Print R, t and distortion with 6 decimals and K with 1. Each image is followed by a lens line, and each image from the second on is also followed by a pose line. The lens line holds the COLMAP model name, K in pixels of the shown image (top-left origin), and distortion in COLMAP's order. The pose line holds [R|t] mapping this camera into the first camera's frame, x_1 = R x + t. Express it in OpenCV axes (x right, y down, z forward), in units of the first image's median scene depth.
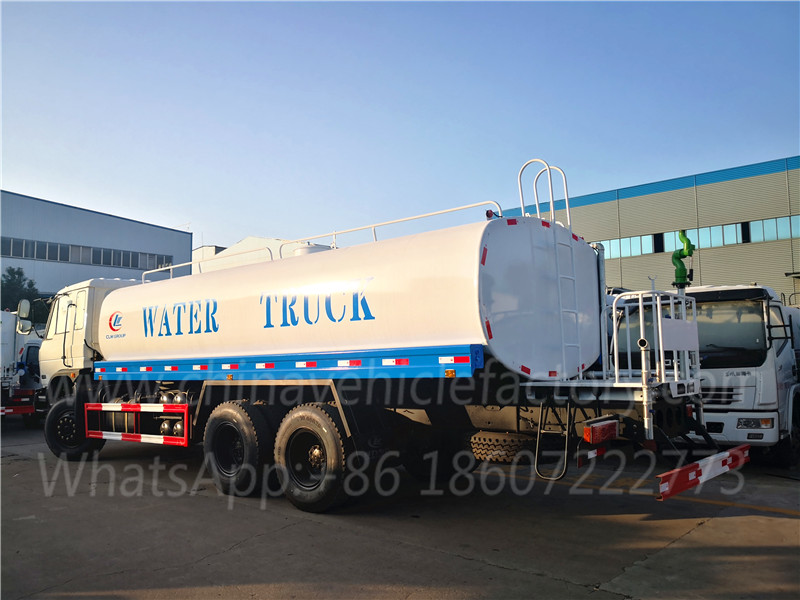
lens RADIAL K [[666.2, 0, 405.2], [0, 666.2, 293.8], [0, 0, 1]] dist [0.046728, -0.030005]
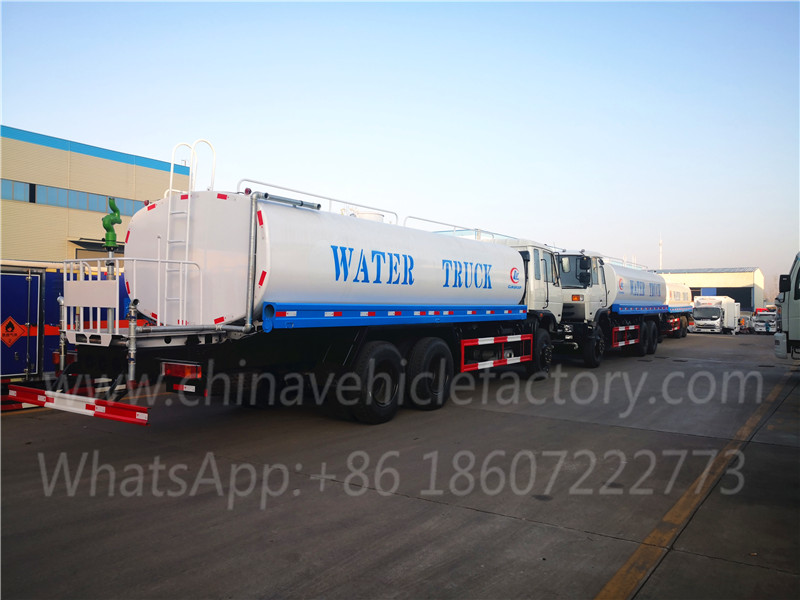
lens RADIAL K [[666.2, 0, 393.6], [0, 666.2, 312.1], [0, 0, 1]] dist [0.046728, -0.030005]
pose [[-0.125754, 0.025147, 0.991743, -1.415716], [-0.085791, 0.995658, -0.036124, 0.146920], [-0.988345, -0.089625, -0.123051, 1.139972]]
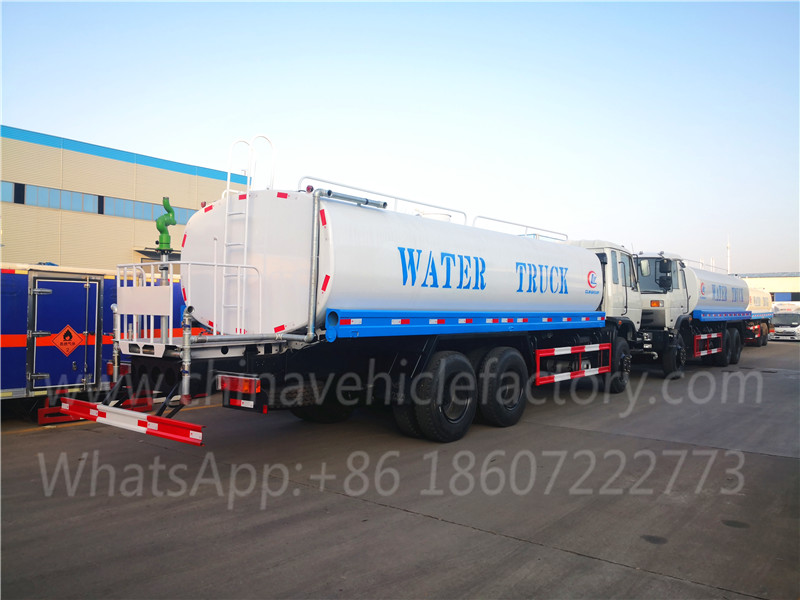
lens RADIAL K [[666.2, 0, 386.6], [0, 666.2, 308.3], [0, 0, 1]] dist [0.046728, -0.030005]
pose [[-0.033654, 0.041514, 0.998571, -1.329284], [-0.086849, 0.995236, -0.044302, 0.145259], [-0.995653, -0.088216, -0.029888, 1.153785]]
